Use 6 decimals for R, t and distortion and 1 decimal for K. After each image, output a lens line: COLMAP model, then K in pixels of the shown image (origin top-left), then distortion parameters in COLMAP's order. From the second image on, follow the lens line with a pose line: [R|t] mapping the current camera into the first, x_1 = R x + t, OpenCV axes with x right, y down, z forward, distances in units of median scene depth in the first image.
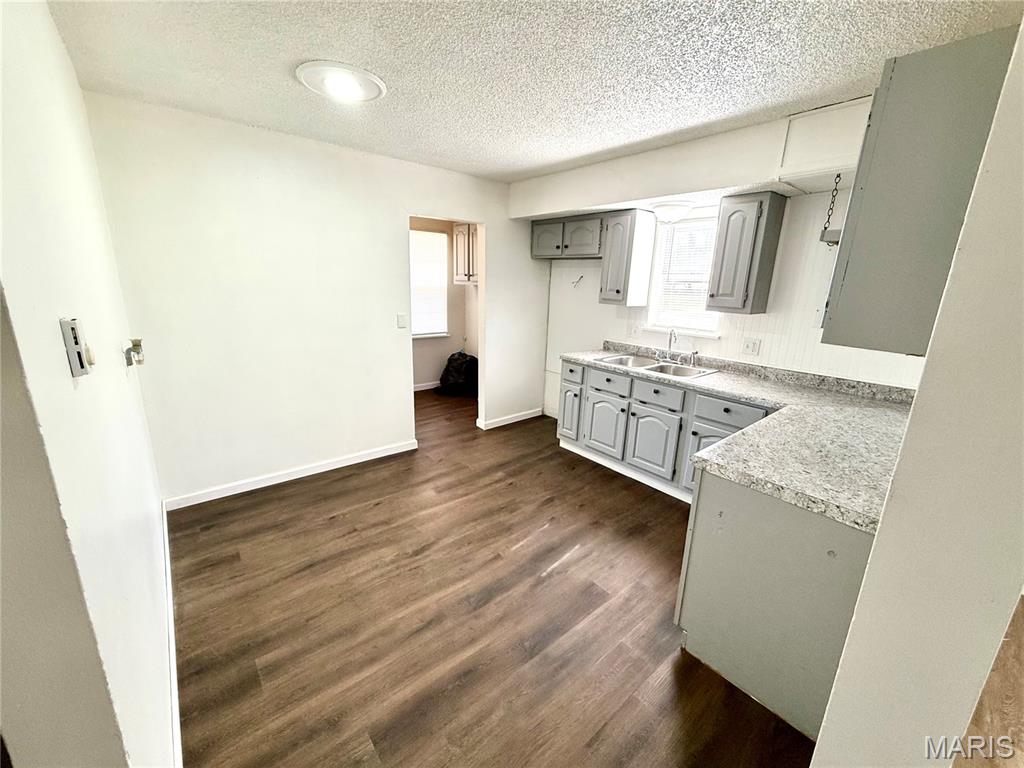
lens RADIAL K [[409.7, 0, 510.6], [0, 409.7, 385.2], [0, 0, 1]] dist [-0.000825, 0.000989]
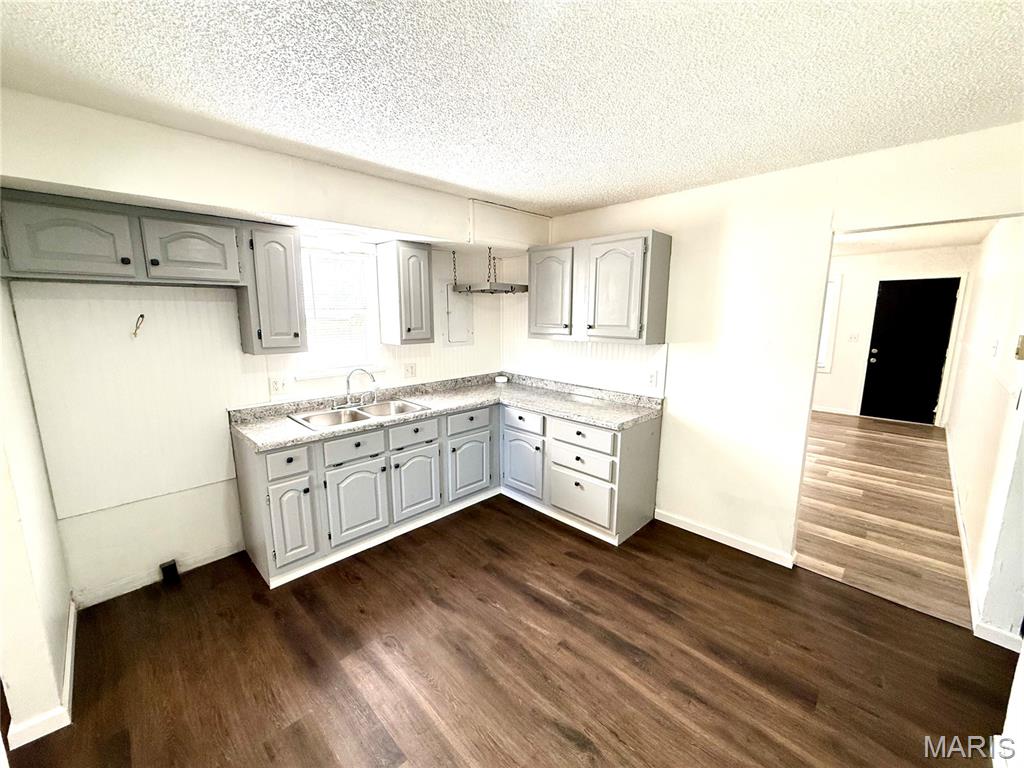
lens RADIAL K [[409.7, 0, 511.8], [0, 409.7, 385.5], [0, 0, 1]] dist [-0.000825, 0.000989]
pose [[-0.088031, -0.204379, 0.974925, -0.647986], [0.249790, 0.942924, 0.220225, -0.266159], [-0.964290, 0.262913, -0.031955, 0.861238]]
